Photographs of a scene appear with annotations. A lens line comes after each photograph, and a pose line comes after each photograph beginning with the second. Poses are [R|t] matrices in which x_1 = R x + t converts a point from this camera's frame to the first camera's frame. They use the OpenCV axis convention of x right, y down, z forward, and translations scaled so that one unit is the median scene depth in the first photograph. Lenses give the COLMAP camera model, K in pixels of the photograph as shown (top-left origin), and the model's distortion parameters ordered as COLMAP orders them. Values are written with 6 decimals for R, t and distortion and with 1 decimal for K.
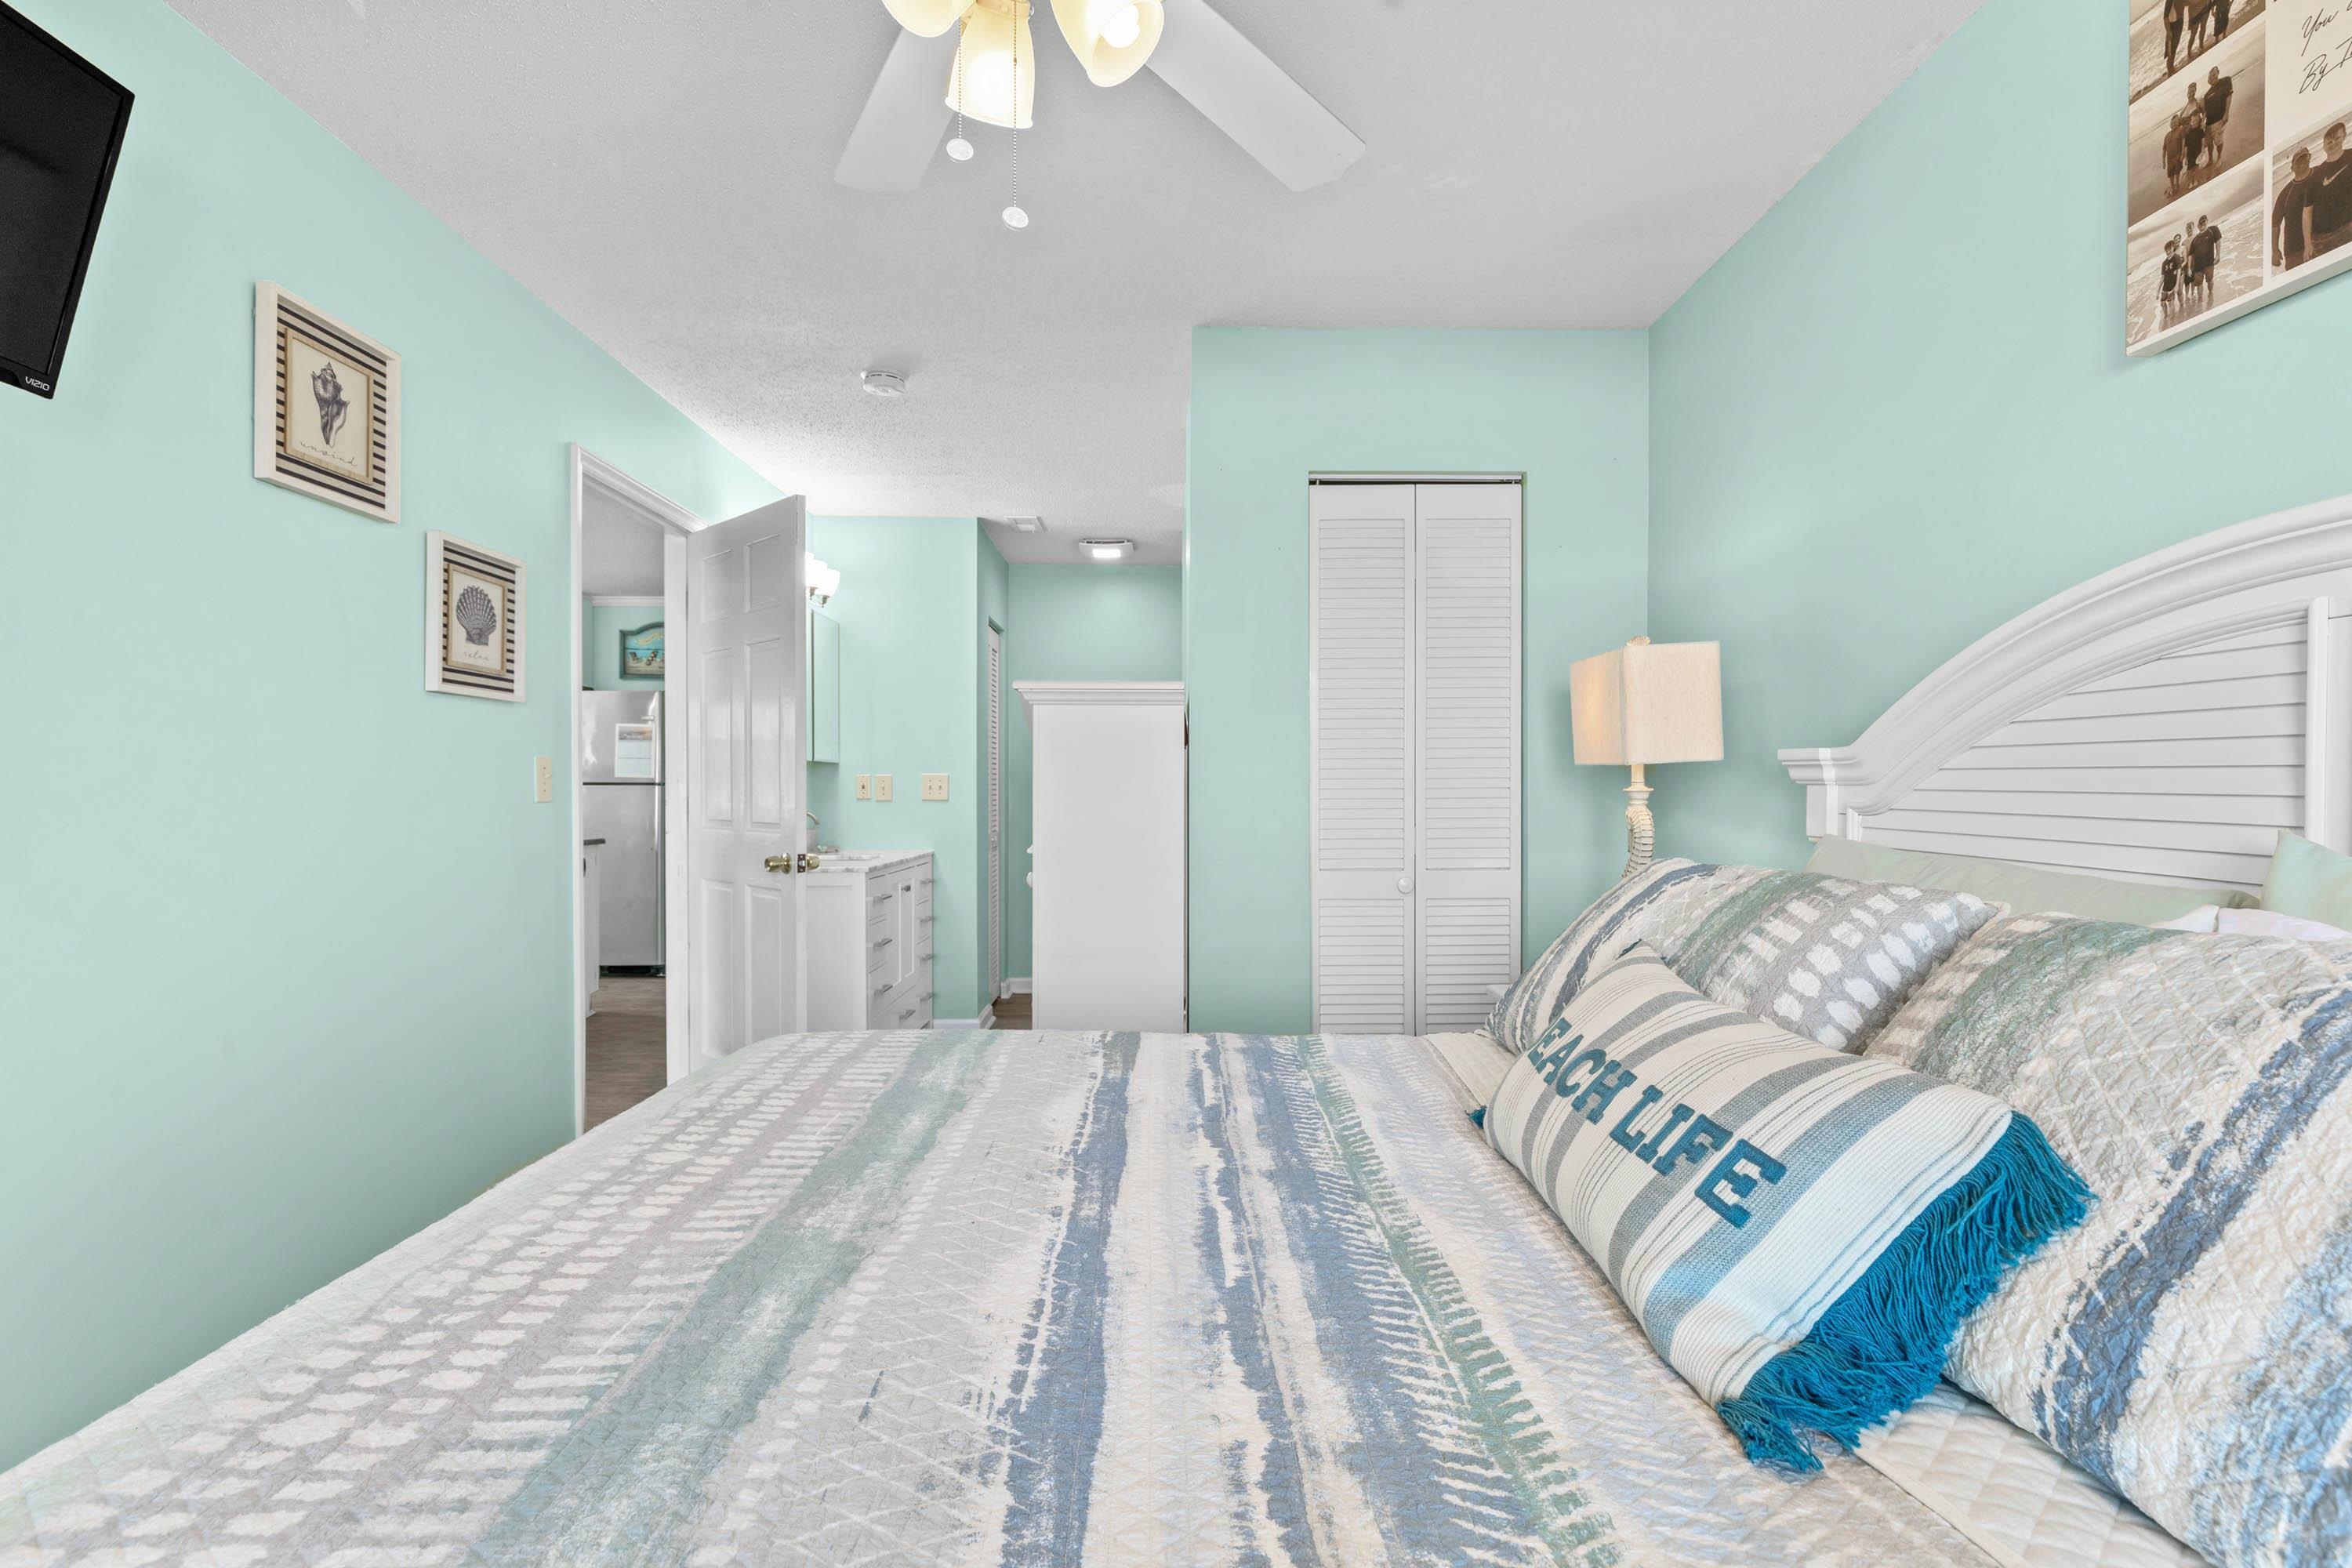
lens RADIAL K [[1152.8, 0, 1176.0], [0, 1152.8, 784.0], [0, 0, 1]] dist [-0.005981, 0.000671]
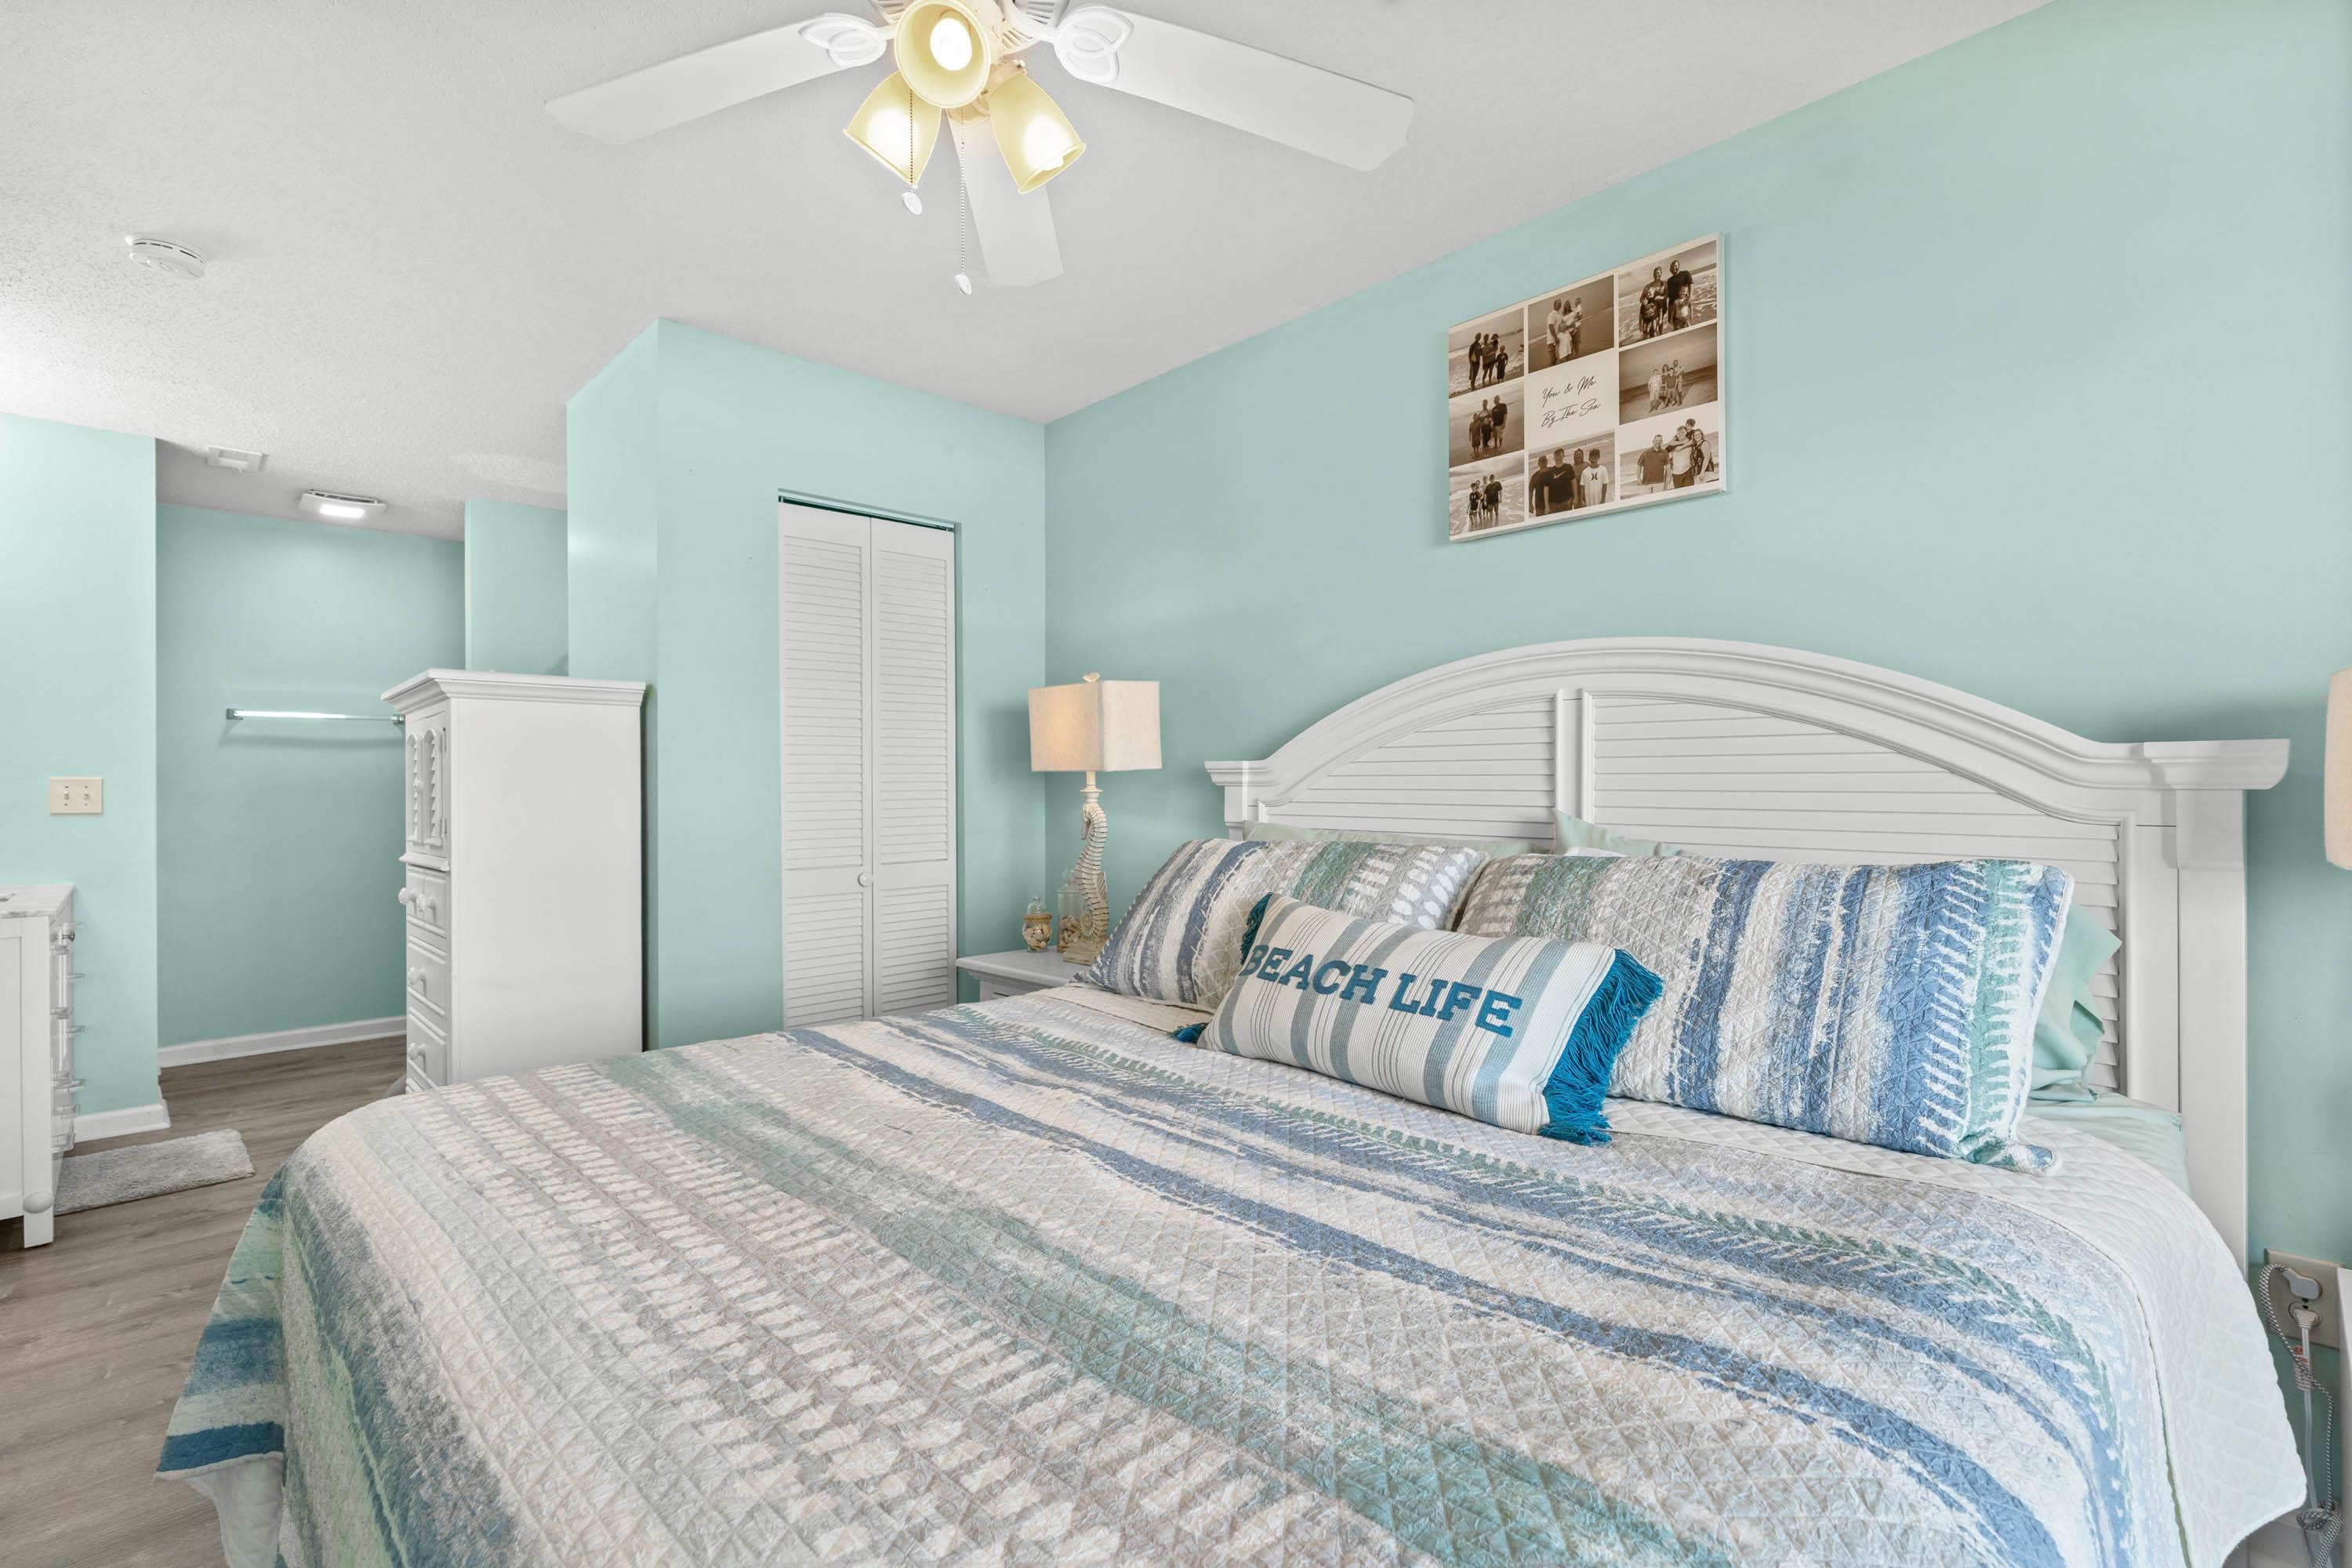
lens RADIAL K [[1082.8, 0, 1179.8], [0, 1082.8, 767.3], [0, 0, 1]] dist [0.010838, -0.001422]
pose [[0.732221, 0.007531, 0.681025, -0.761047], [0.004702, 0.999859, -0.016113, -0.002268], [-0.681050, 0.015000, 0.732083, 0.091516]]
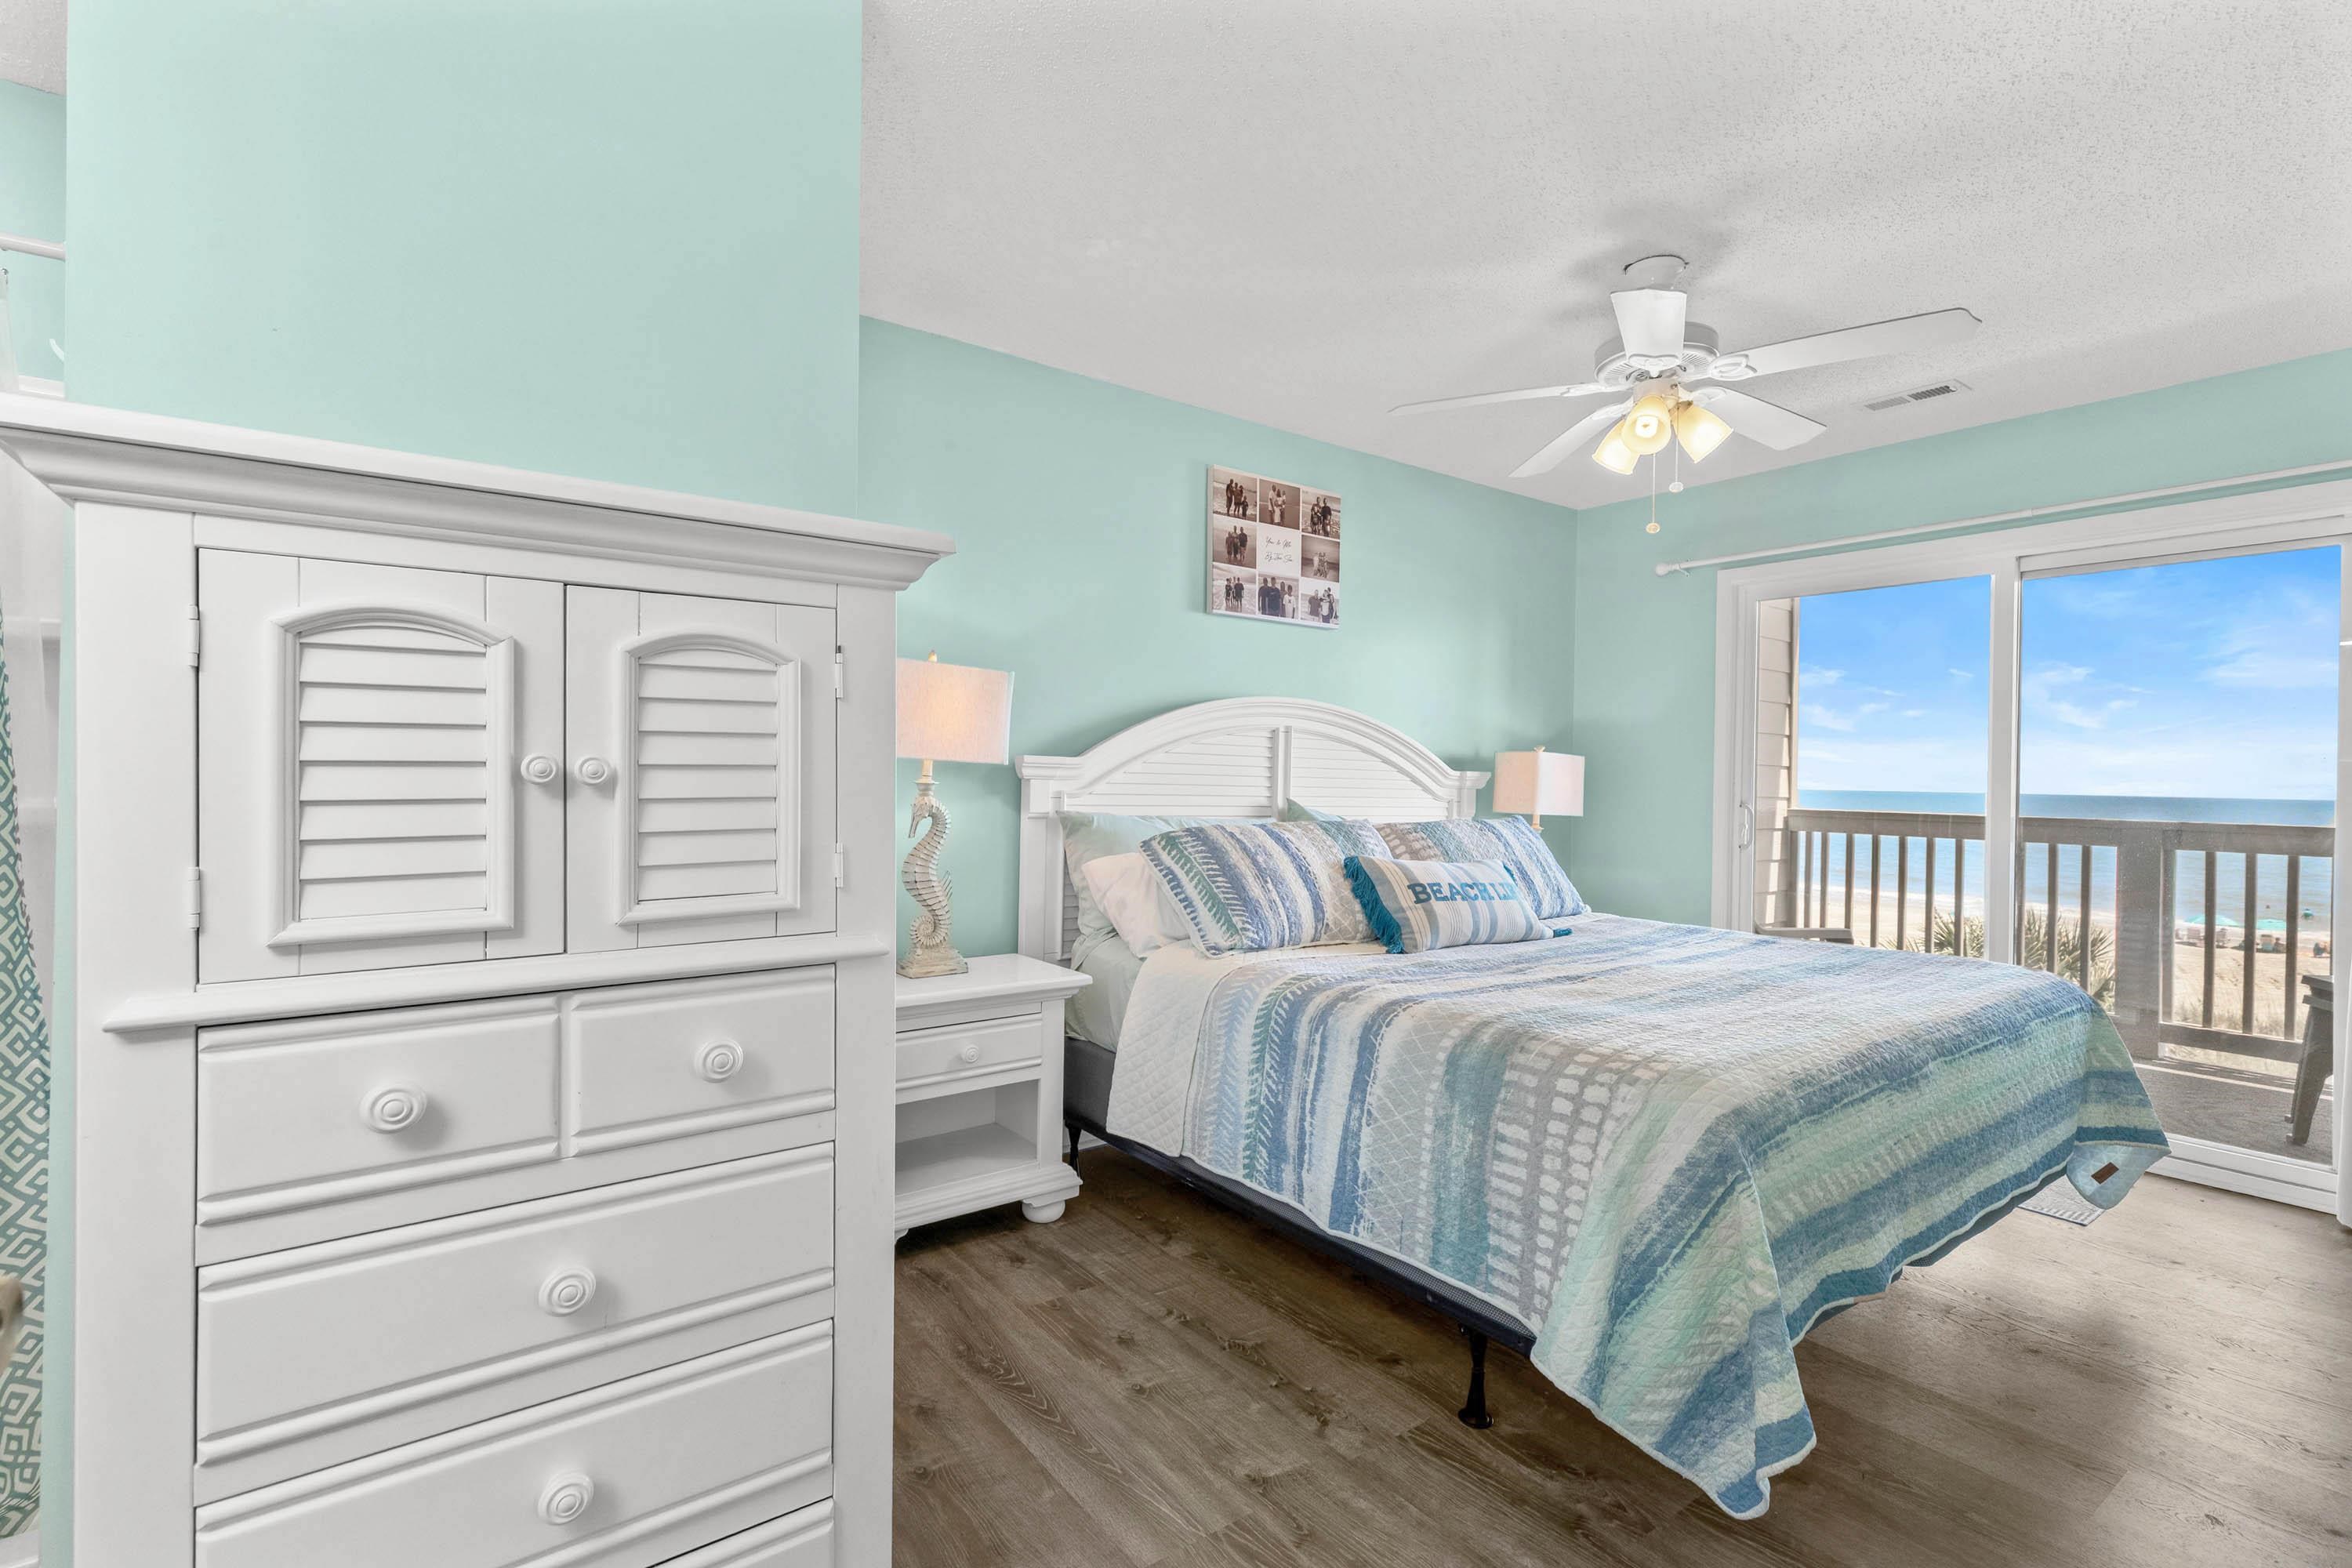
lens RADIAL K [[1063.6, 0, 1182.8], [0, 1063.6, 786.0], [0, 0, 1]] dist [0.005527, -0.000163]
pose [[-0.581573, -0.021838, 0.813201, -1.340526], [-0.021759, 0.999700, 0.011285, -0.018000], [-0.813203, -0.011131, -0.581873, 3.069546]]
